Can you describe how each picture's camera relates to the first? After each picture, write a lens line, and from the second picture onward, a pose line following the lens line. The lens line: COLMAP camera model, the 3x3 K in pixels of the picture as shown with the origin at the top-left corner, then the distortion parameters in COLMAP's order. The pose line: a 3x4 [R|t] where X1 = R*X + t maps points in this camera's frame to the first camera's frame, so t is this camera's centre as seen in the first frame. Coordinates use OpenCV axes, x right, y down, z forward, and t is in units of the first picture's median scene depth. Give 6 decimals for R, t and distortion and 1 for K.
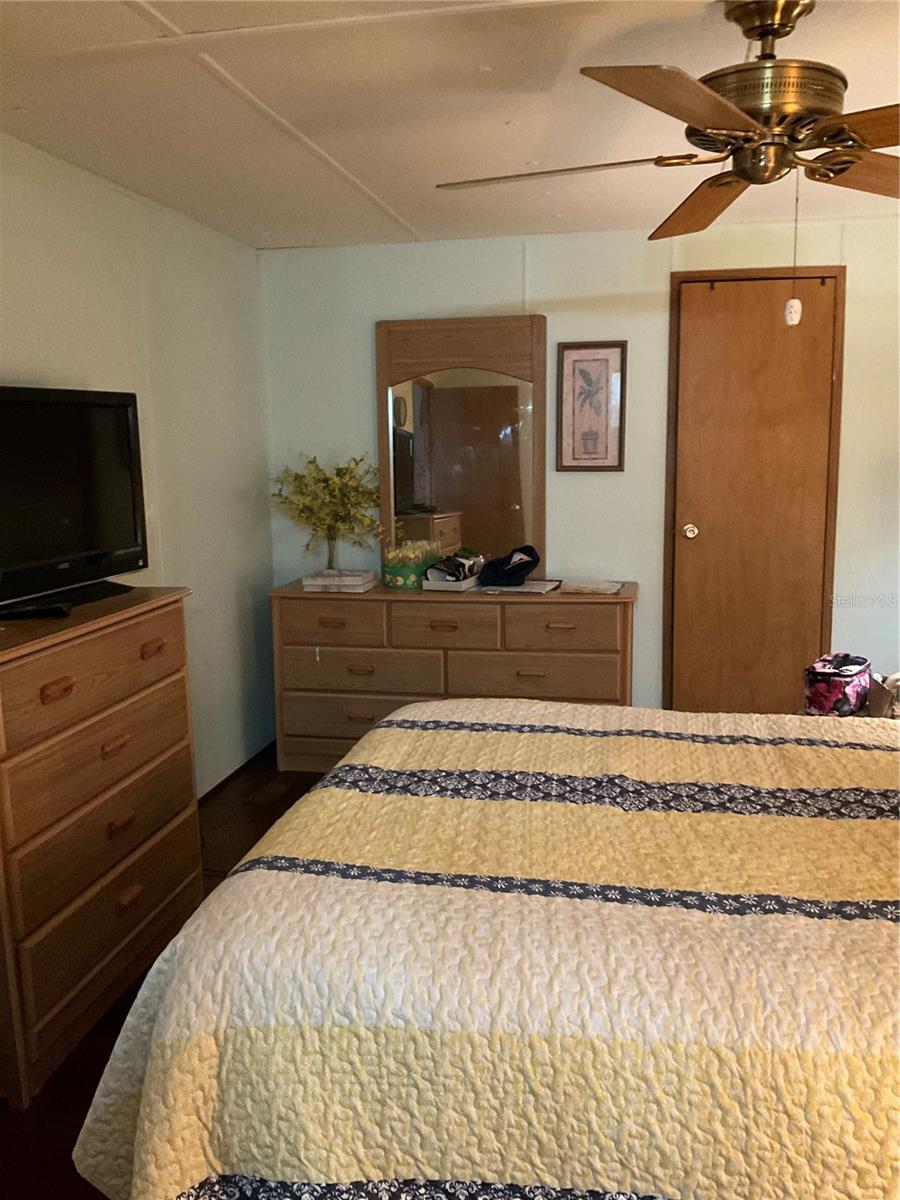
lens RADIAL K [[982.2, 0, 450.2], [0, 982.2, 592.9], [0, 0, 1]] dist [0.117196, -0.231748]
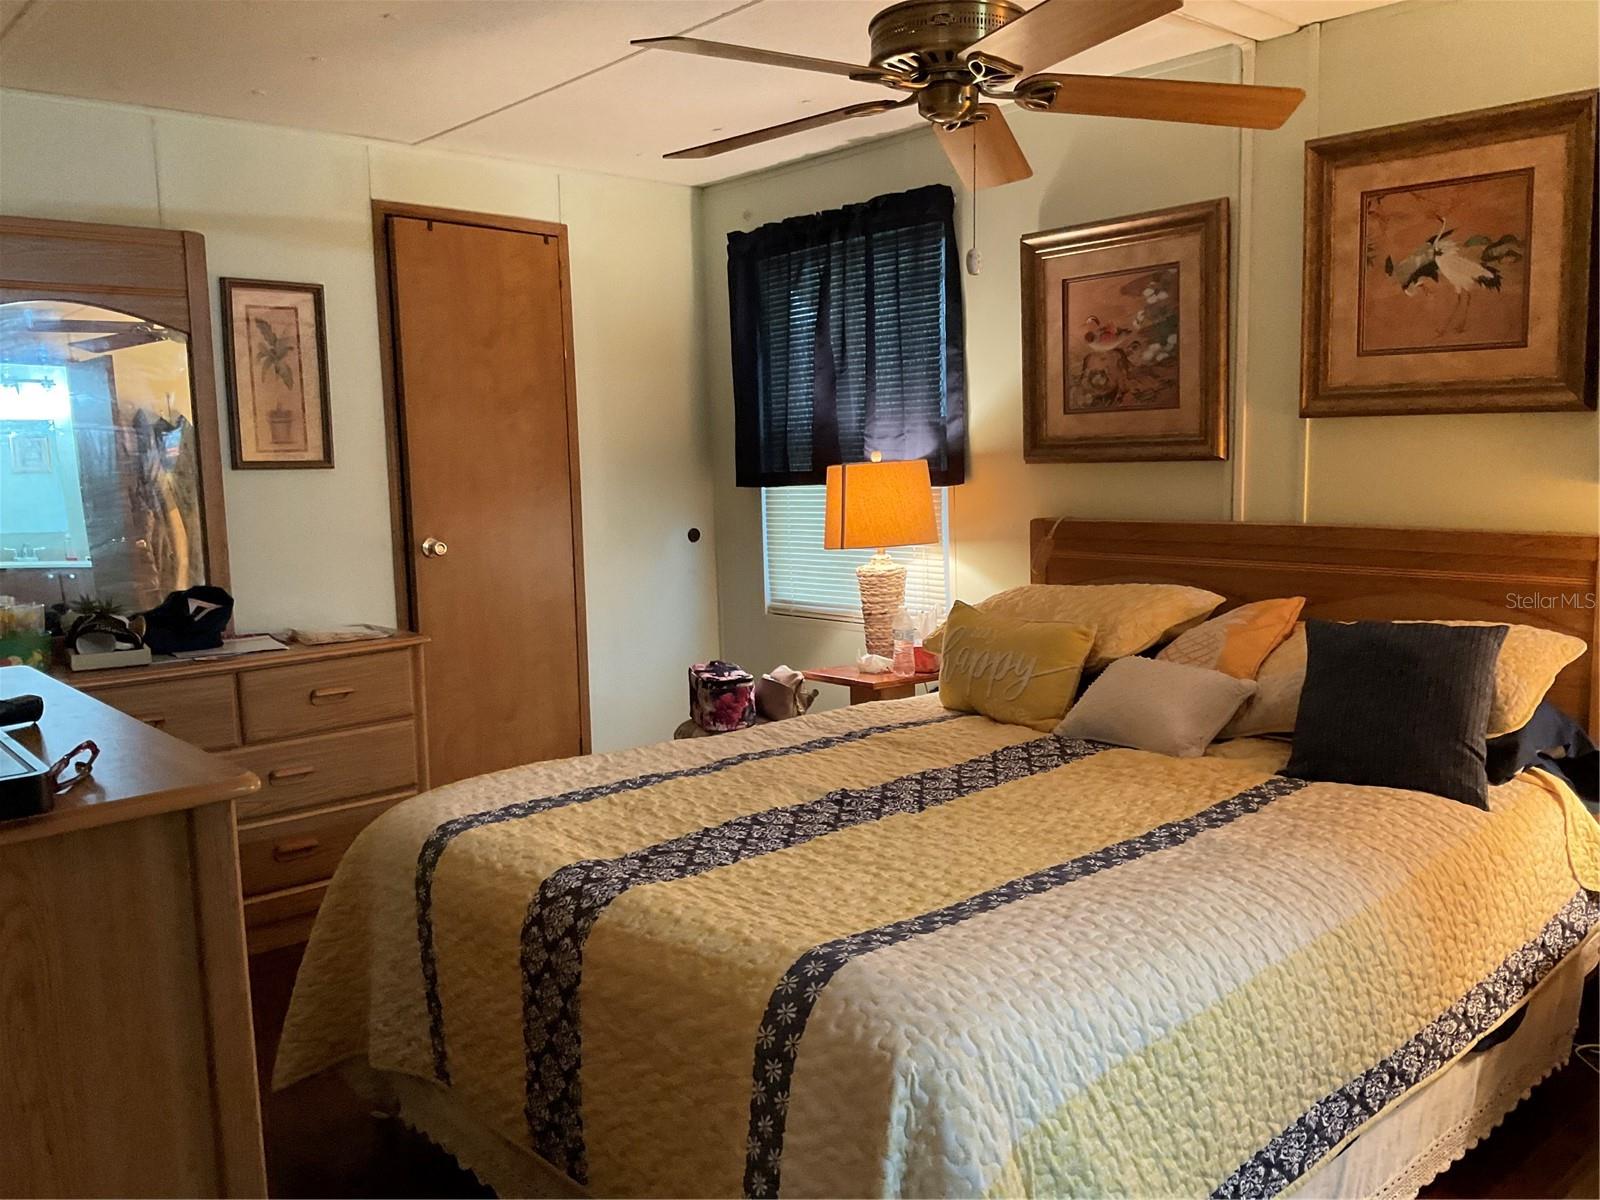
lens RADIAL K [[1304.6, 0, 801.4], [0, 1304.6, 603.7], [0, 0, 1]] dist [0.124433, -0.260397]
pose [[0.604930, -0.089108, 0.791277, -0.712060], [0.133199, 0.991041, 0.009774, 0.013306], [-0.785059, 0.099485, 0.611380, 0.335513]]
